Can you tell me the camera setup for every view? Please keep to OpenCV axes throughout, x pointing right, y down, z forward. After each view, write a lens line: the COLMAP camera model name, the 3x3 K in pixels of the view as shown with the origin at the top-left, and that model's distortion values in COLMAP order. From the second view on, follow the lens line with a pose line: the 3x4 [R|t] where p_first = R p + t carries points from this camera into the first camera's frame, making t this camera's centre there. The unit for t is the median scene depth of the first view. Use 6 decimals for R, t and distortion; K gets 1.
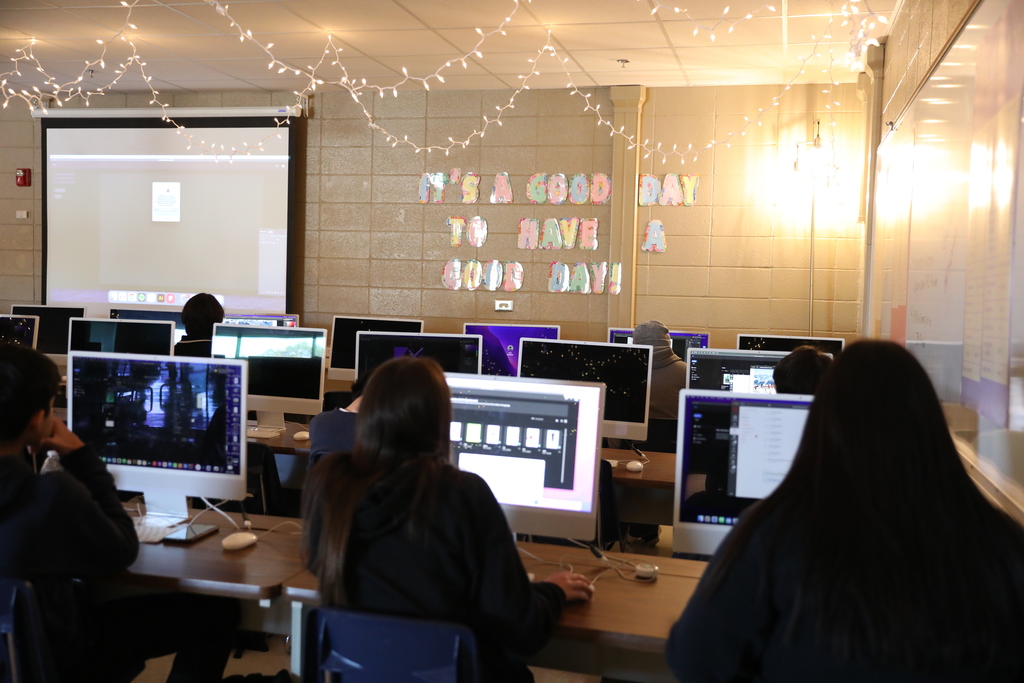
lens RADIAL K [[999.1, 0, 512.4], [0, 999.1, 338.9], [0, 0, 1]] dist [0.060601, 0.000000]
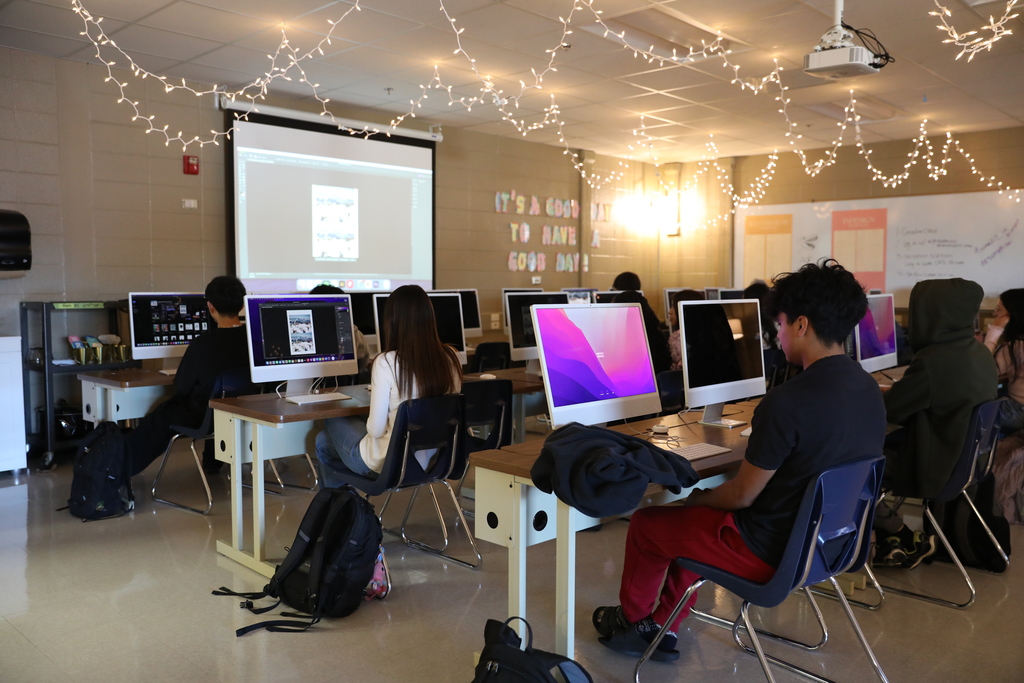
lens RADIAL K [[853.6, 0, 512.5], [0, 853.6, 343.5], [0, 0, 1]] dist [0.009097, -0.000667]
pose [[0.486927, -0.100747, 0.867613, -1.194906], [0.036512, 0.994805, 0.095025, -0.063749], [-0.872679, -0.014592, 0.488075, 0.378827]]
